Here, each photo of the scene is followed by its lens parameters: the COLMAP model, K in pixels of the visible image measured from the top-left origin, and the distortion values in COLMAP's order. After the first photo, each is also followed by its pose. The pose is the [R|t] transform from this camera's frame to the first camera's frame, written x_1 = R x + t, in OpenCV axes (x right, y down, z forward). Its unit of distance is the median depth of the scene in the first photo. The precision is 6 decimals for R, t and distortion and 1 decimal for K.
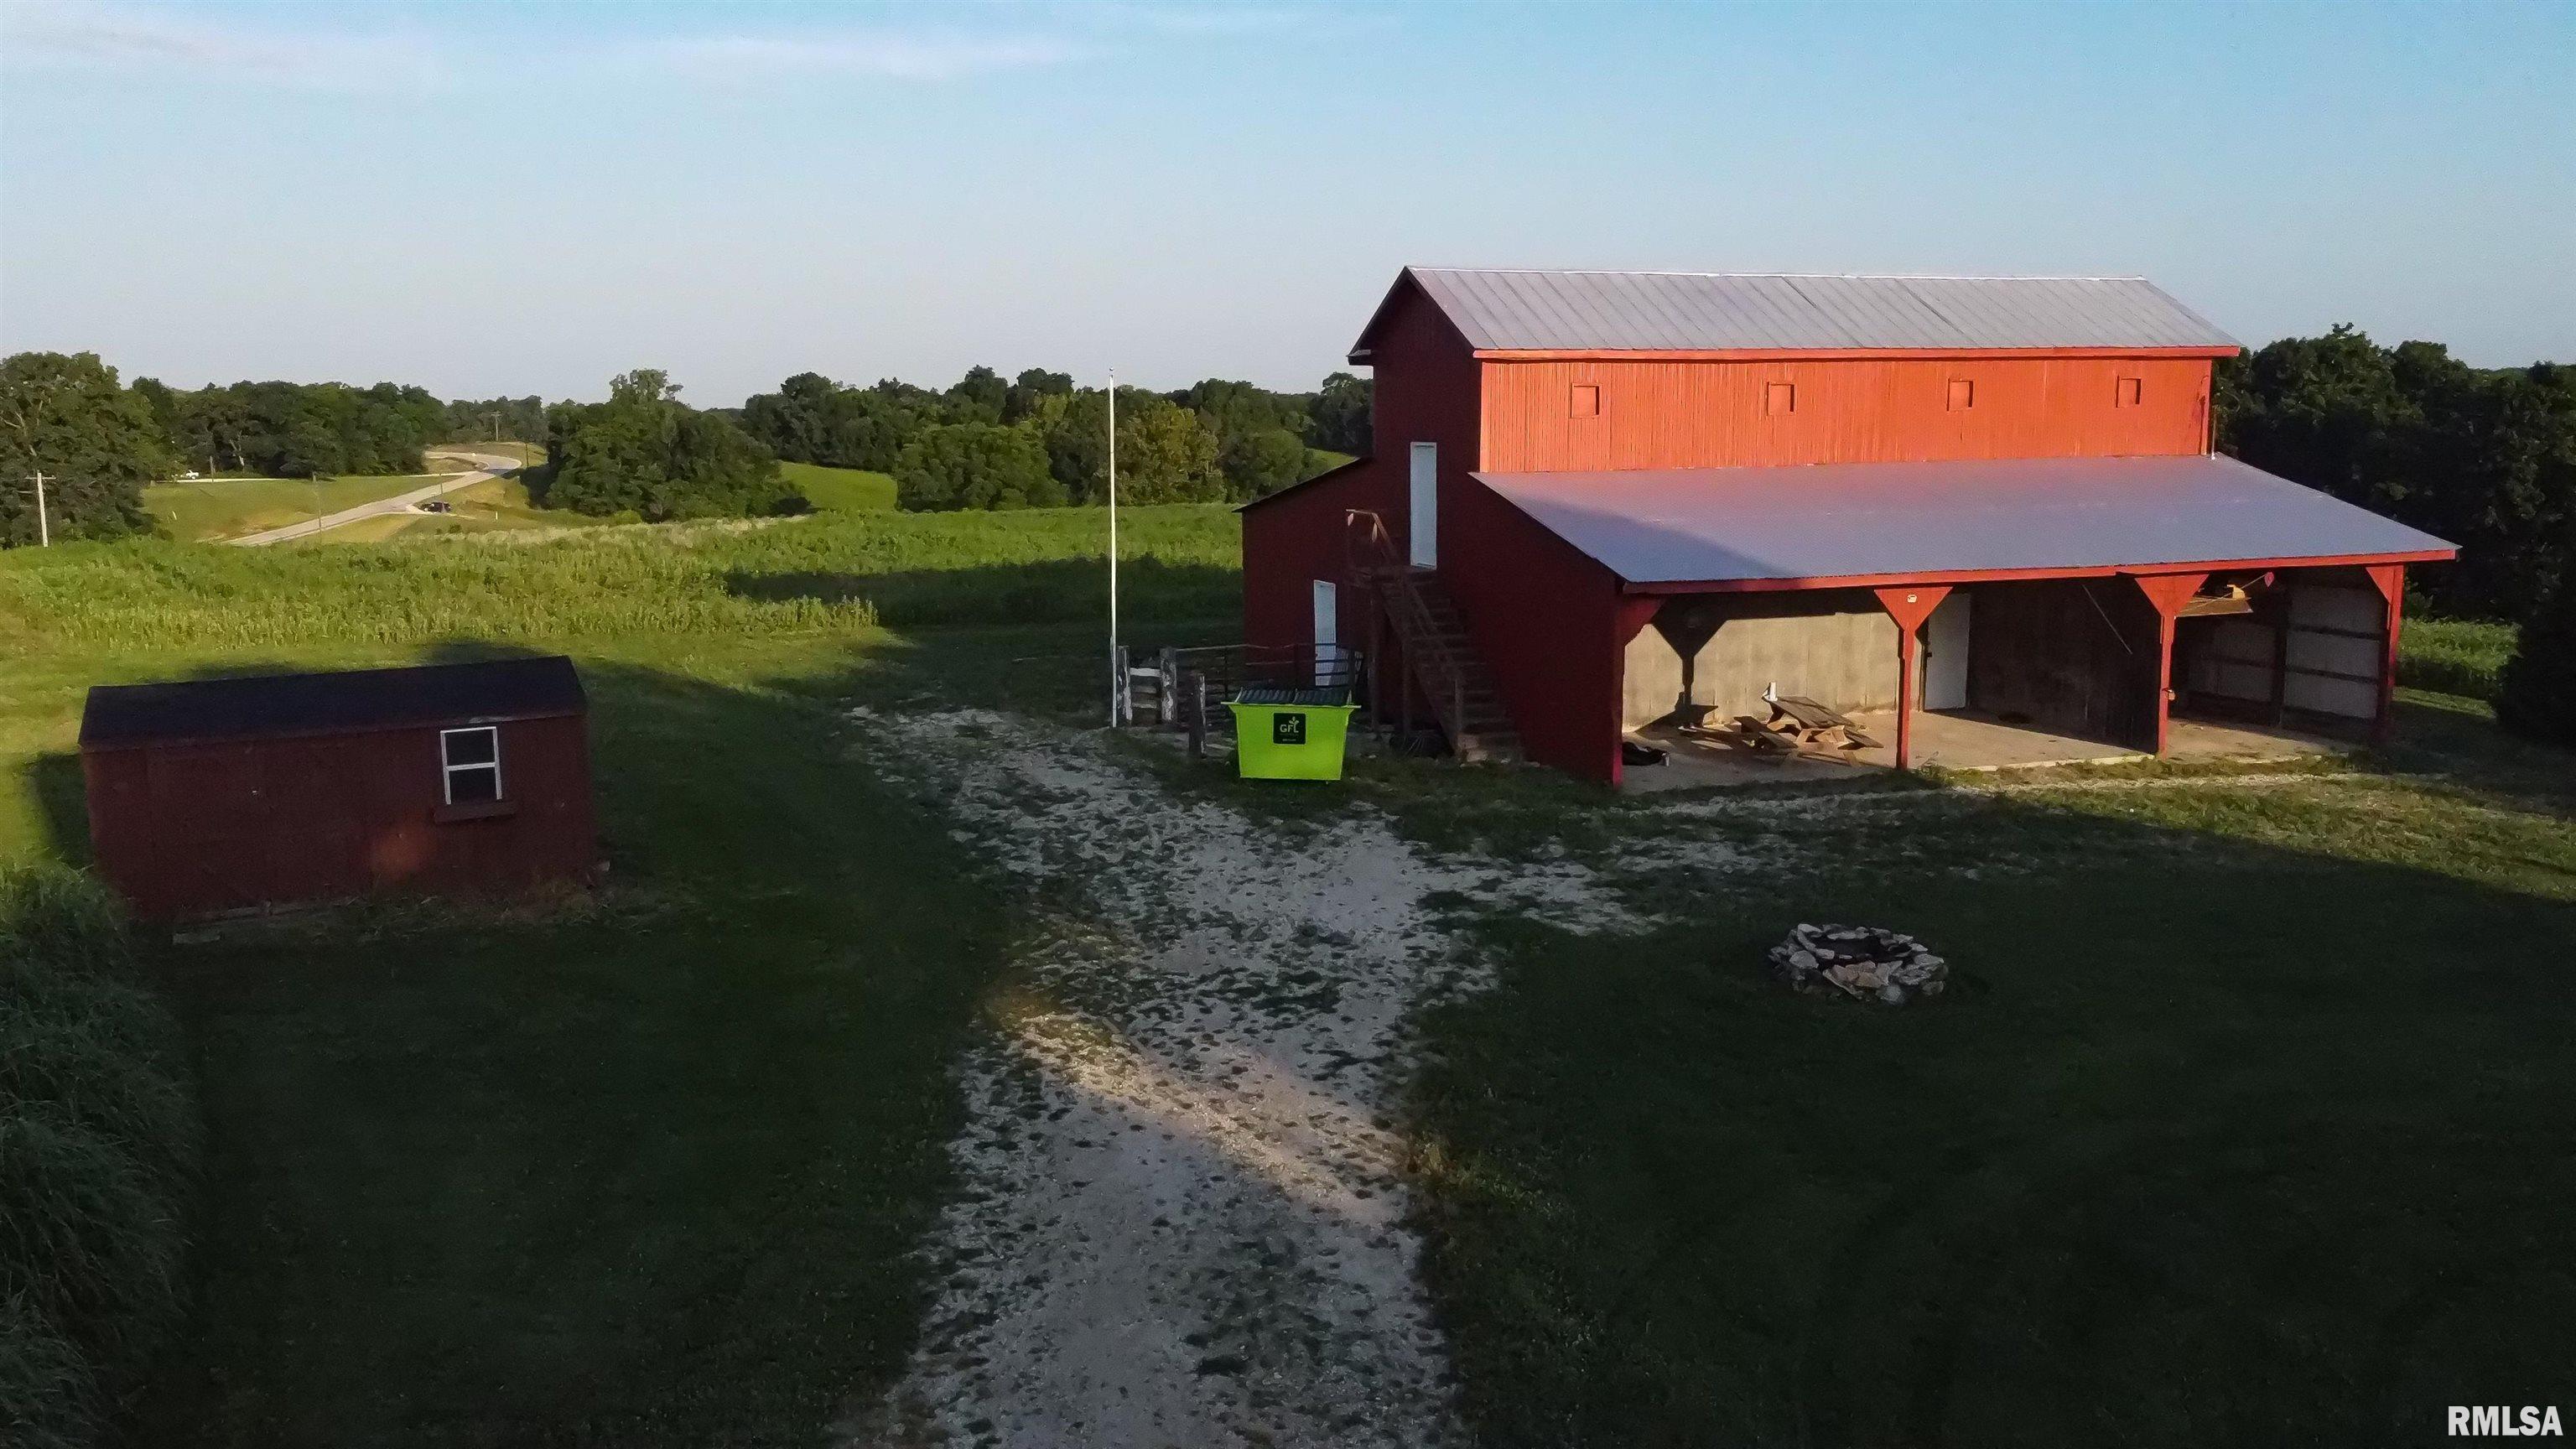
lens RADIAL K [[2042.2, 0, 1288.0], [0, 2042.2, 724.5], [0, 0, 1]] dist [0.002396, 0.004115]
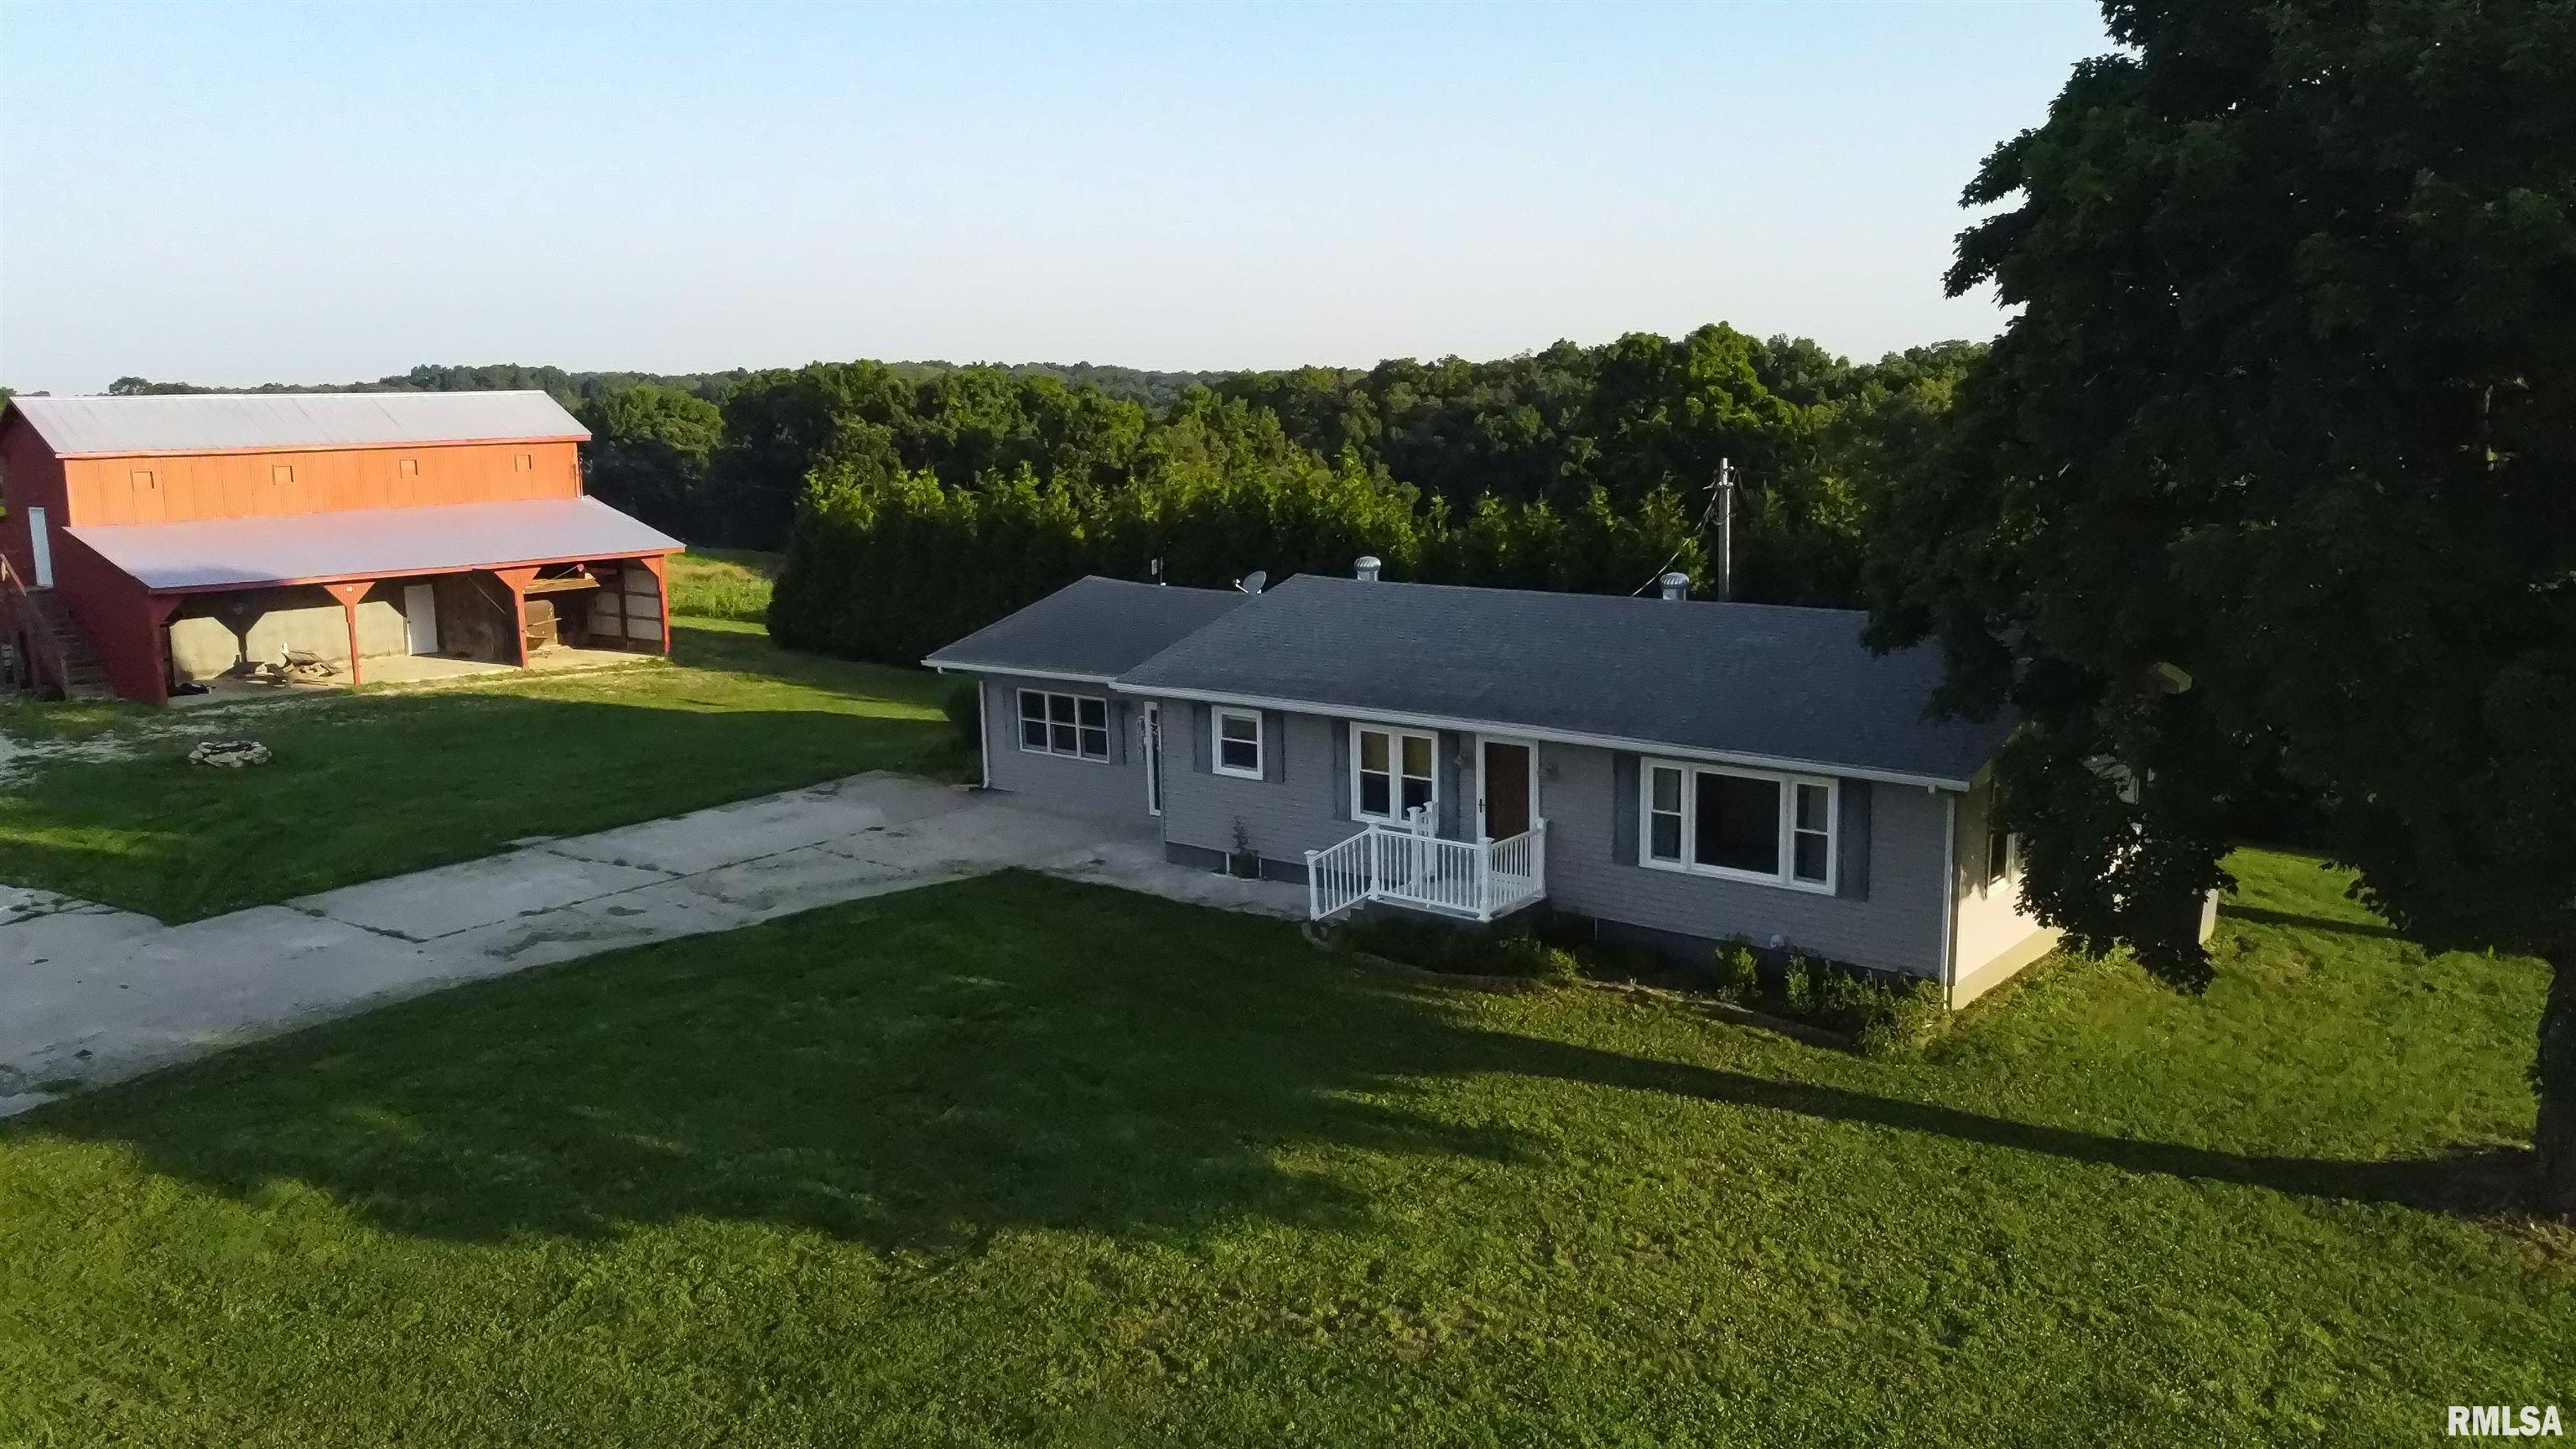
lens RADIAL K [[2042.2, 0, 1288.0], [0, 2042.2, 724.5], [0, 0, 1]] dist [0.002396, 0.004115]
pose [[0.863699, -0.093485, 0.495262, 0.105755], [0.094196, 0.995274, 0.023596, 0.082567], [-0.495128, 0.026272, 0.868423, -0.863848]]
